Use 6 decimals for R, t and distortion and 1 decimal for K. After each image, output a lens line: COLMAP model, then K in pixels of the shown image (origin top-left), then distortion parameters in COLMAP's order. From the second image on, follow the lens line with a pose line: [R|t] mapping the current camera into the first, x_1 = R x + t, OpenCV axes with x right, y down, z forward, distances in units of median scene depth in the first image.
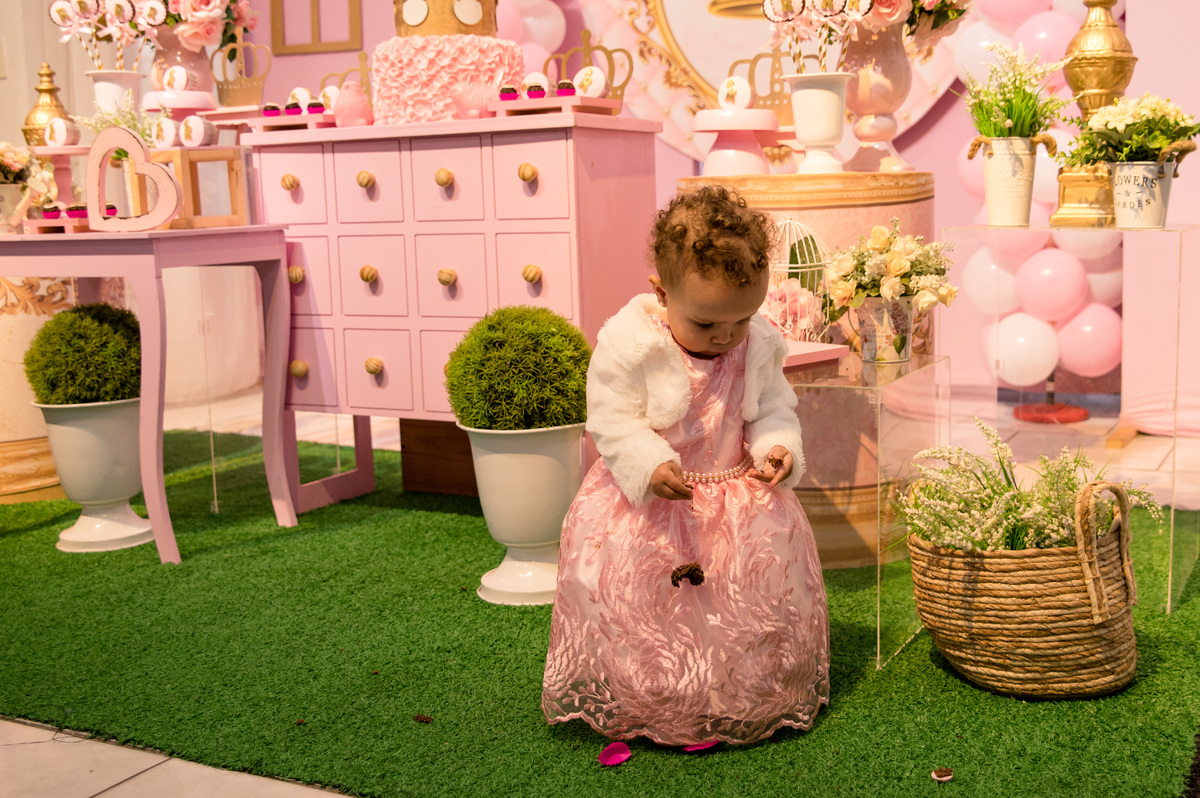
lens RADIAL K [[1413.9, 0, 600.0], [0, 1413.9, 399.0], [0, 0, 1]] dist [-0.056124, 0.019803]
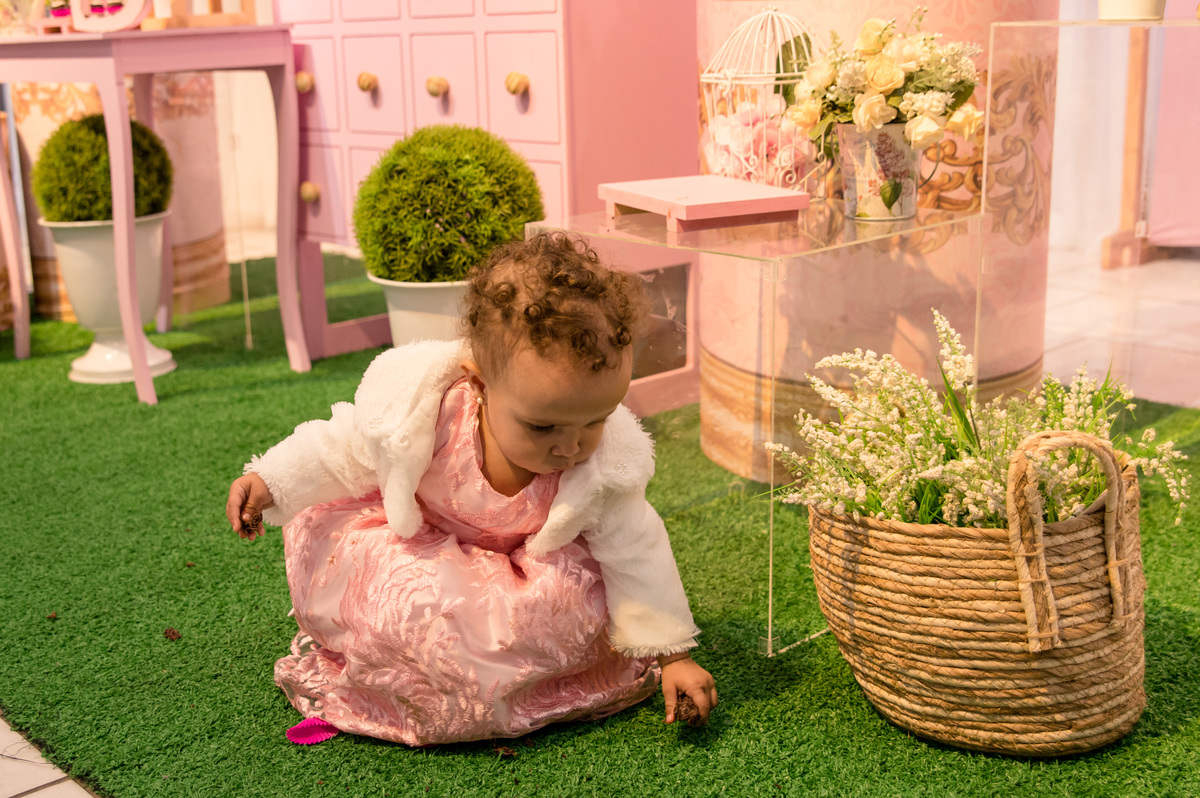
lens RADIAL K [[1413.9, 0, 600.0], [0, 1413.9, 399.0], [0, 0, 1]] dist [-0.056124, 0.019803]
pose [[0.930138, 0.091549, -0.355615, 0.383235], [-0.044484, 0.989383, 0.138356, -0.033008], [0.364506, -0.112871, 0.924335, 0.346495]]
